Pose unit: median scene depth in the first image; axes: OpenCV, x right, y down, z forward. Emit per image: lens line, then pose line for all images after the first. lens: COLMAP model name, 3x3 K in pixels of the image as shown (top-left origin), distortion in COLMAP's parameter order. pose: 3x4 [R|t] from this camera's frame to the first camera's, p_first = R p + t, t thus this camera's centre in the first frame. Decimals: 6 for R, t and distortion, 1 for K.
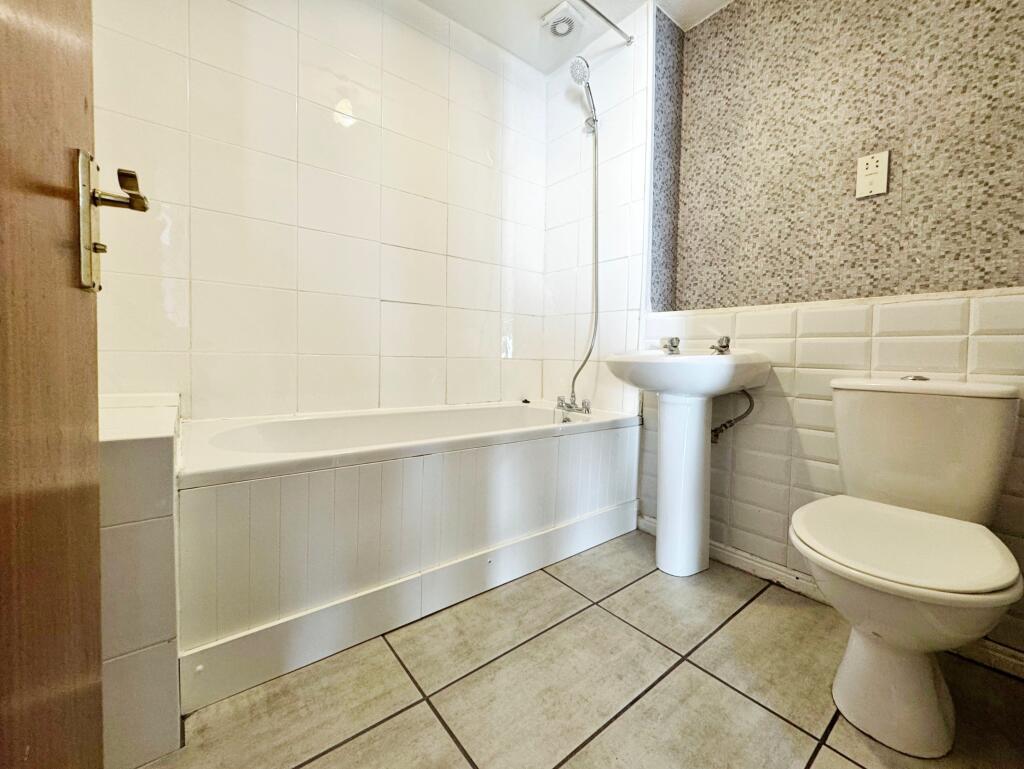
lens RADIAL K [[413.7, 0, 511.6], [0, 413.7, 379.2], [0, 0, 1]] dist [-0.001841, -0.000051]
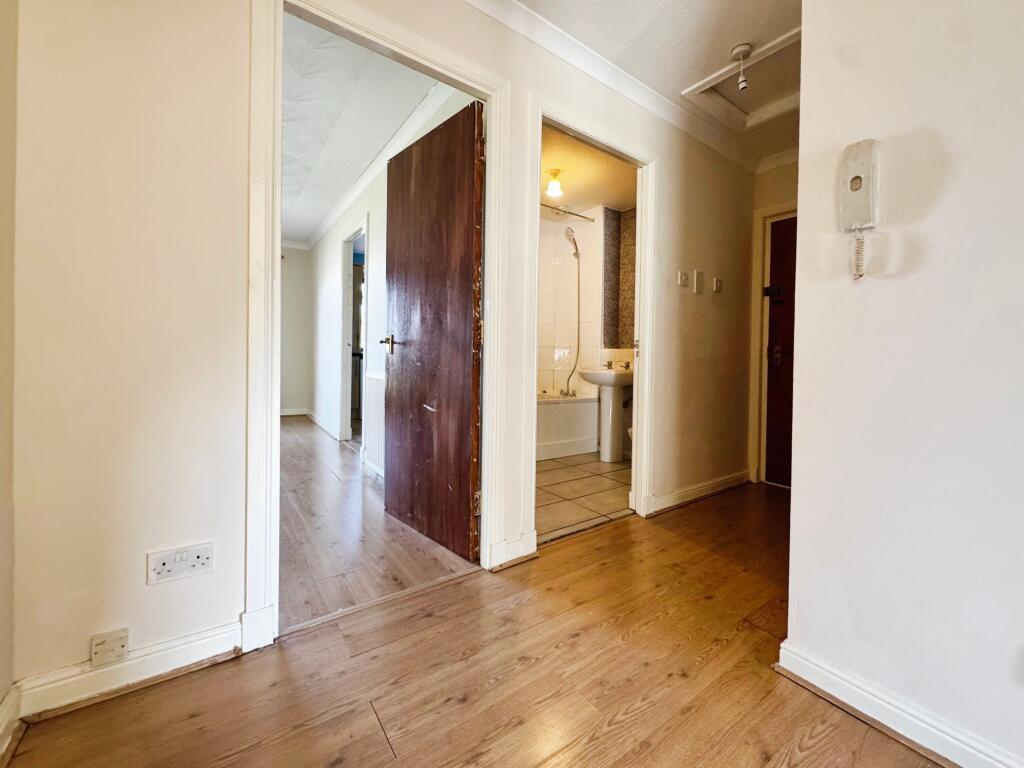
lens RADIAL K [[413.2, 0, 514.6], [0, 413.2, 375.8], [0, 0, 1]] dist [-0.002558, -0.000171]
pose [[0.999271, -0.000839, -0.038175, -0.035468], [-0.000019, 0.999747, -0.022485, 0.023860], [0.038184, 0.022470, 0.999018, -1.065377]]
